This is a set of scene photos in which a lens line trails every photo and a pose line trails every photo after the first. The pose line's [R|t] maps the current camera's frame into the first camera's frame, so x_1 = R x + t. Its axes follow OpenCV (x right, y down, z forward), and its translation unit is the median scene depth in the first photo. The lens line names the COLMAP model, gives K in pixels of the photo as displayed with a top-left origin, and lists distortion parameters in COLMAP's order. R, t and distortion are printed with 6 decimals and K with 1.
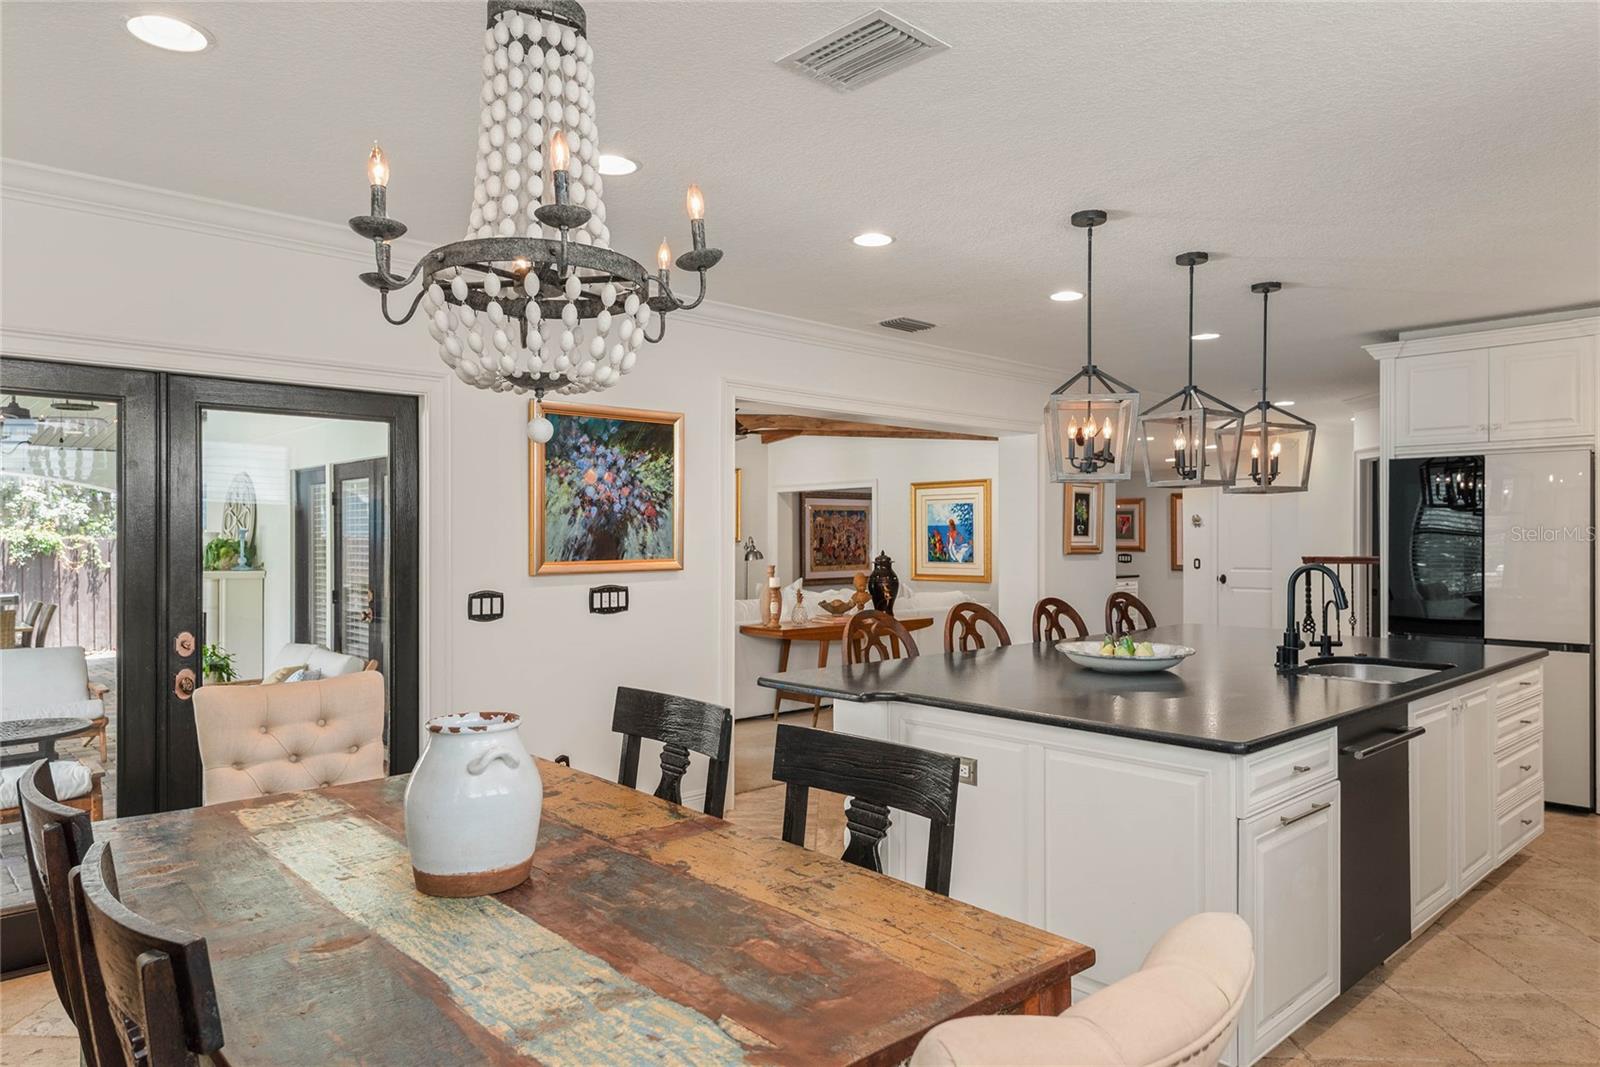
lens RADIAL K [[1008.0, 0, 794.8], [0, 1008.0, 539.4], [0, 0, 1]] dist [0.015699, -0.003916]
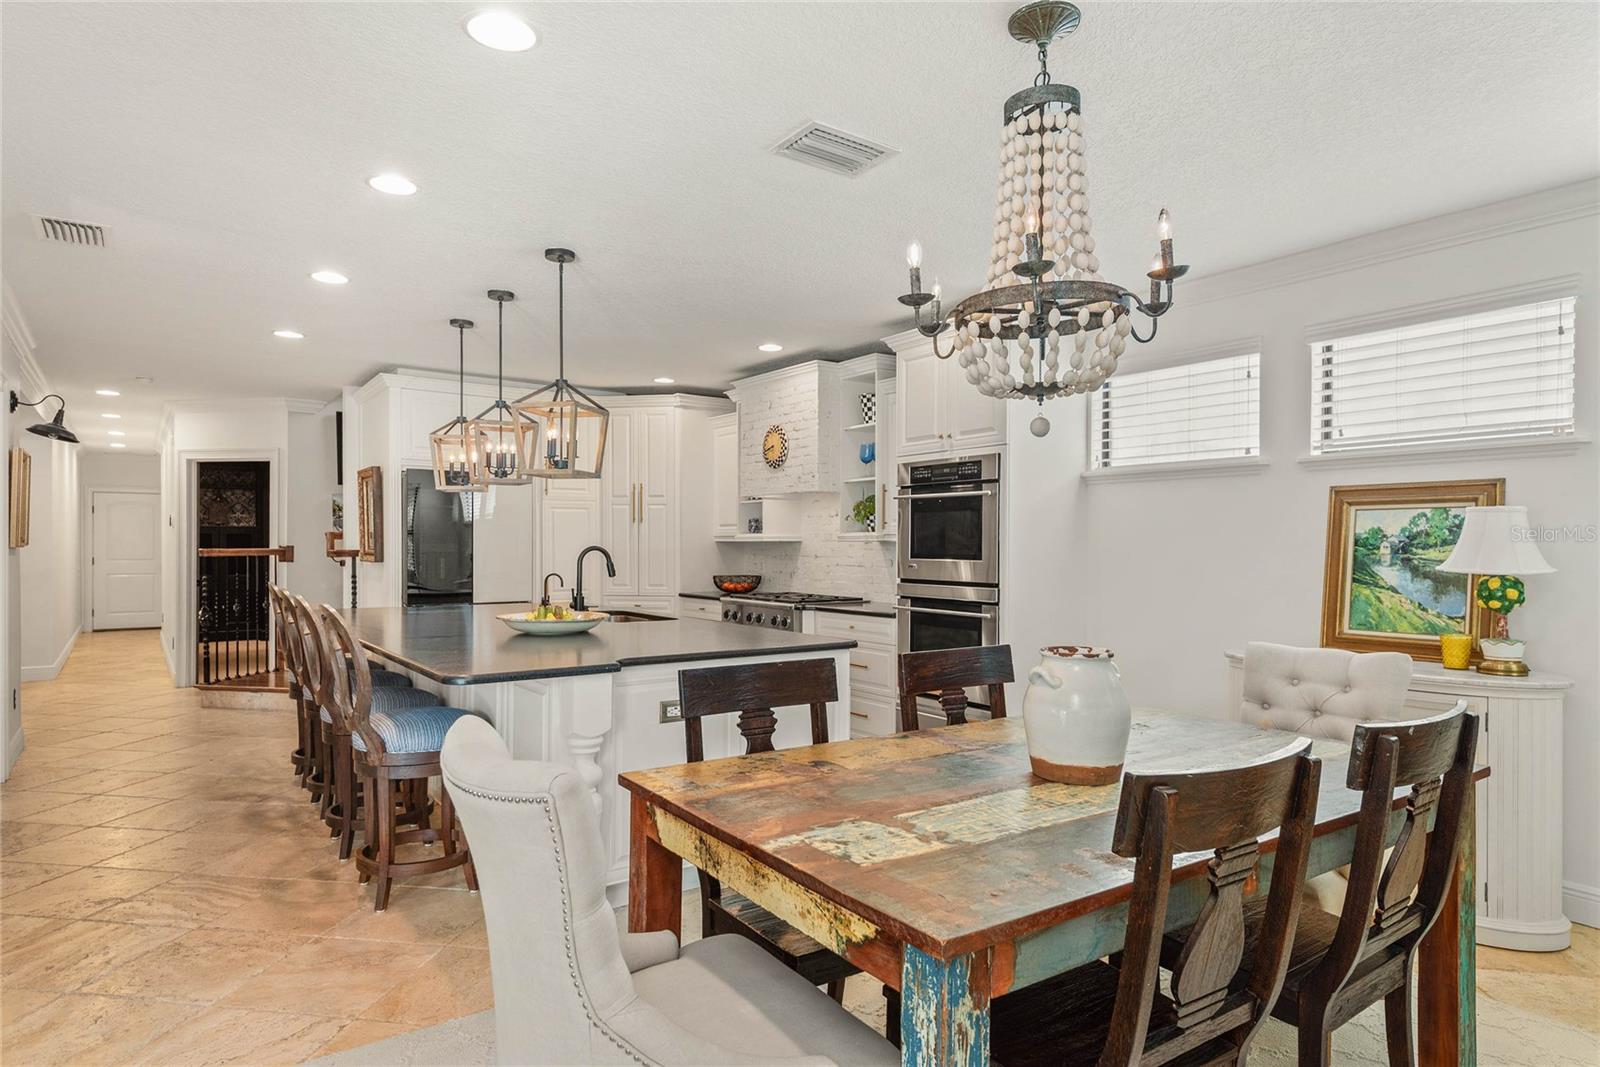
lens RADIAL K [[908.0, 0, 800.0], [0, 908.0, 533.5], [0, 0, 1]] dist [0.006162, 0.001438]
pose [[0.133831, 0.010848, 0.990945, -0.552361], [0.000125, 0.999940, -0.010964, 0.016672], [-0.991004, 0.001591, 0.133821, 0.436396]]
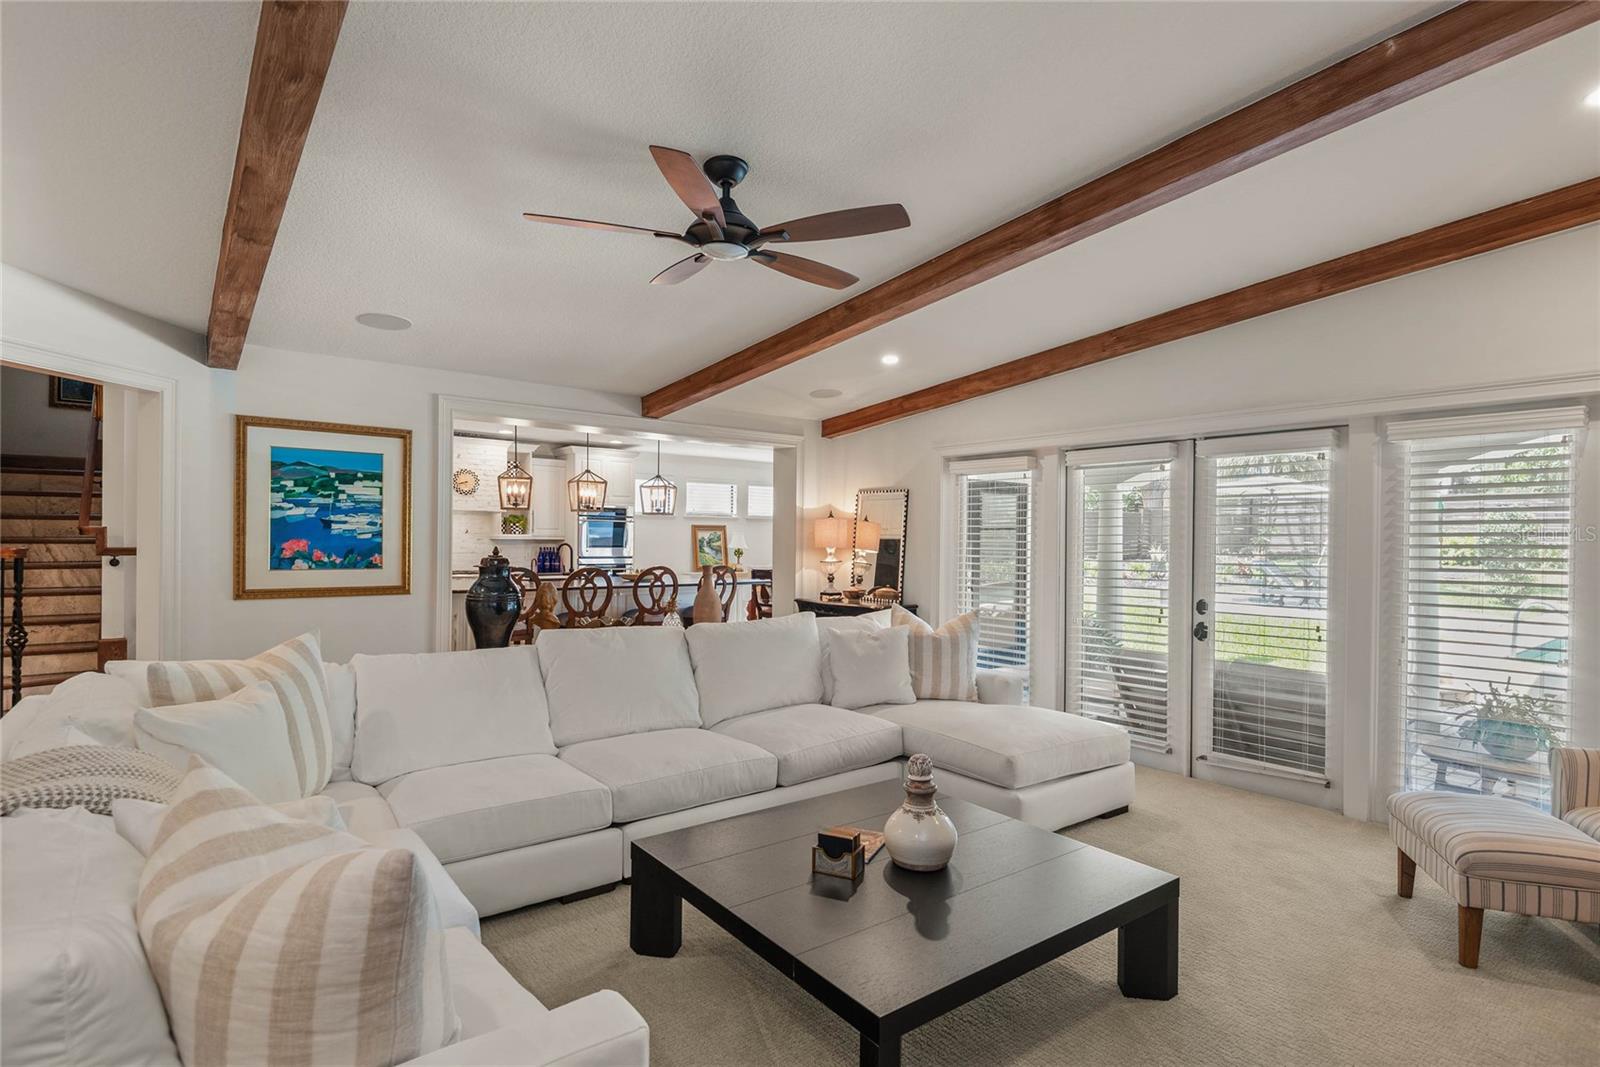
lens RADIAL K [[792.1, 0, 808.6], [0, 792.1, 538.7], [0, 0, 1]] dist [-0.000142, -0.000308]
pose [[-0.997223, -0.008255, 0.074015, -0.225558], [-0.008299, 0.999966, -0.000285, 0.007317], [-0.074010, -0.000898, -0.997257, 2.461052]]
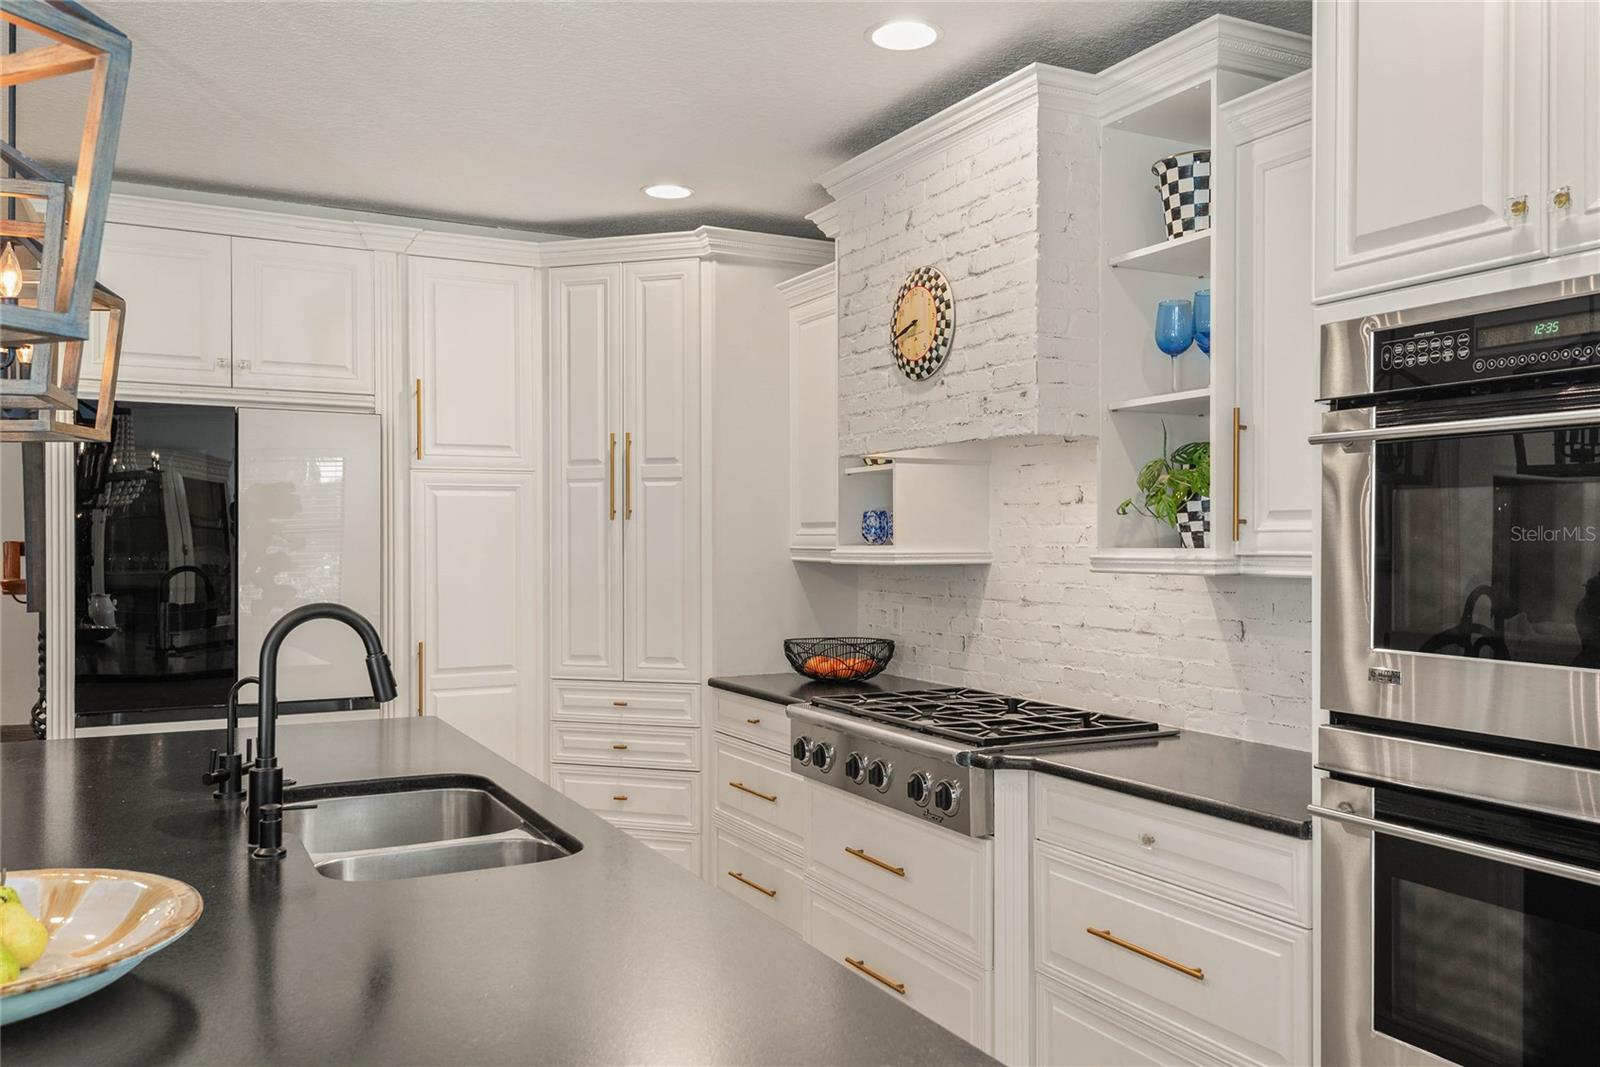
lens RADIAL K [[1254.8, 0, 802.5], [0, 1254.8, 545.5], [0, 0, 1]] dist [0.013151, 0.001514]
pose [[0.270175, -0.002620, 0.962808, 0.042283], [0.000806, 0.999997, 0.002495, -0.001042], [-0.962811, 0.000102, 0.270176, 0.520706]]
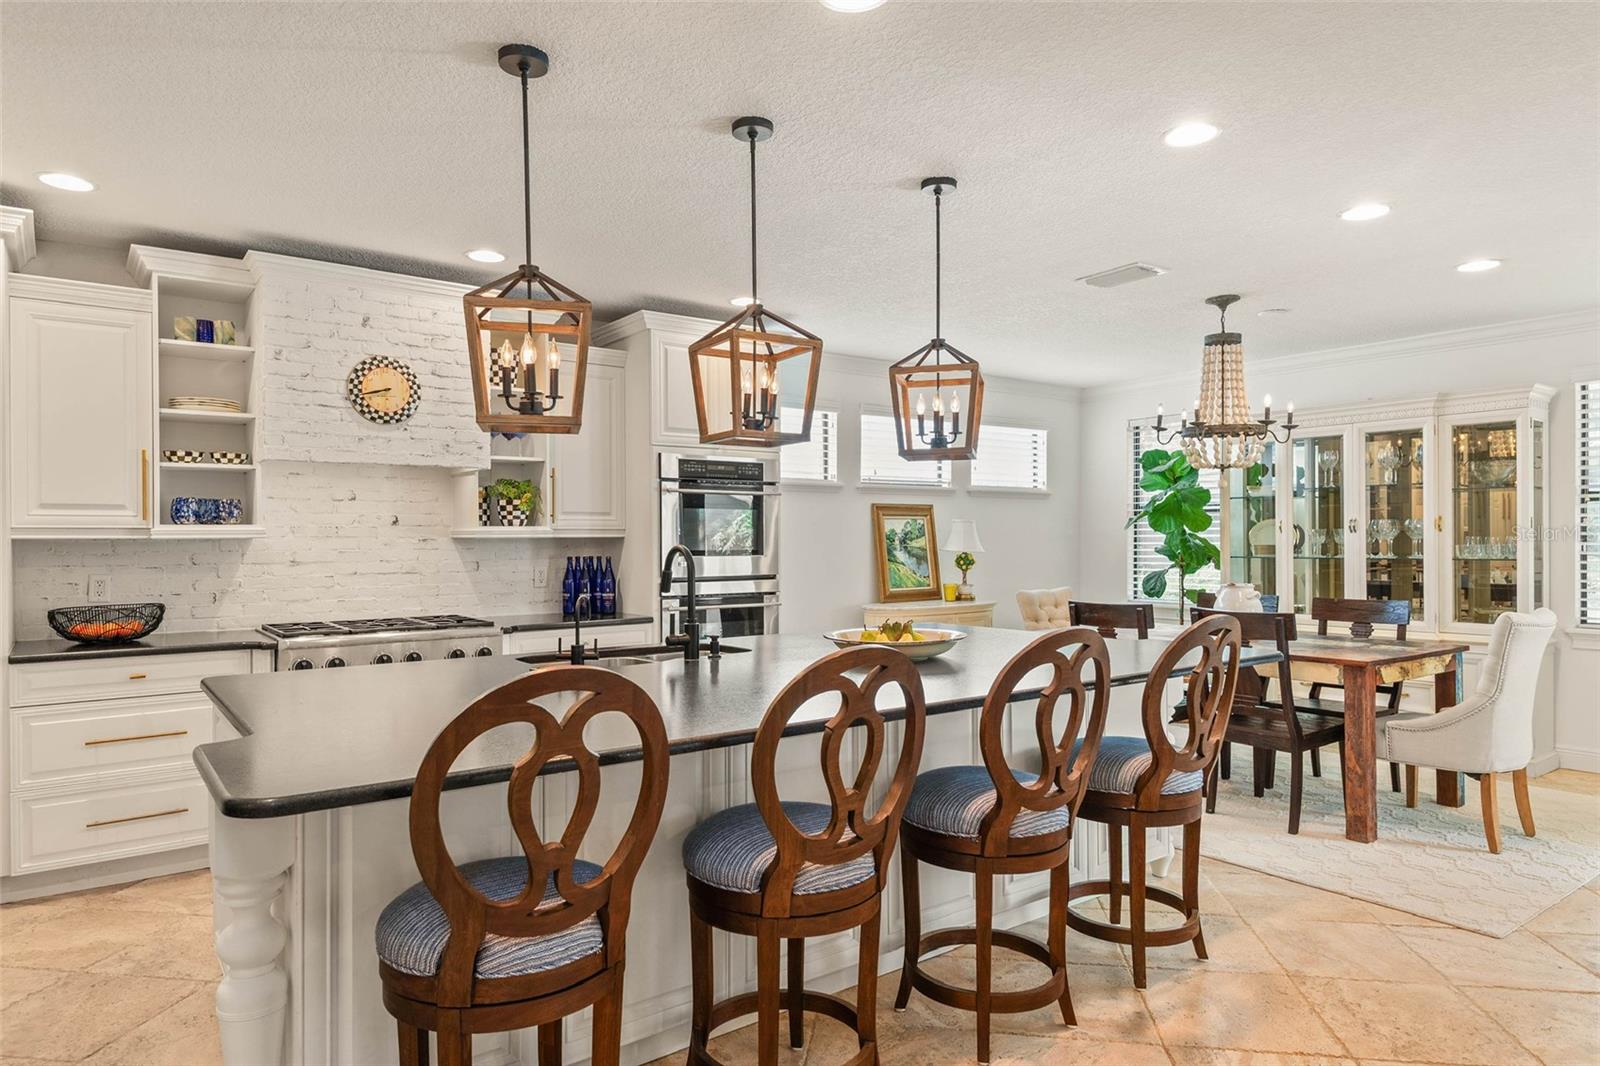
lens RADIAL K [[956.8, 0, 800.0], [0, 956.8, 533.0], [0, 0, 1]] dist [0.002063, -0.001658]
pose [[-0.993222, 0.005809, 0.116088, 0.251240], [0.005392, 0.999978, -0.003906, 0.014010], [-0.116108, -0.003253, -0.993231, 1.466824]]
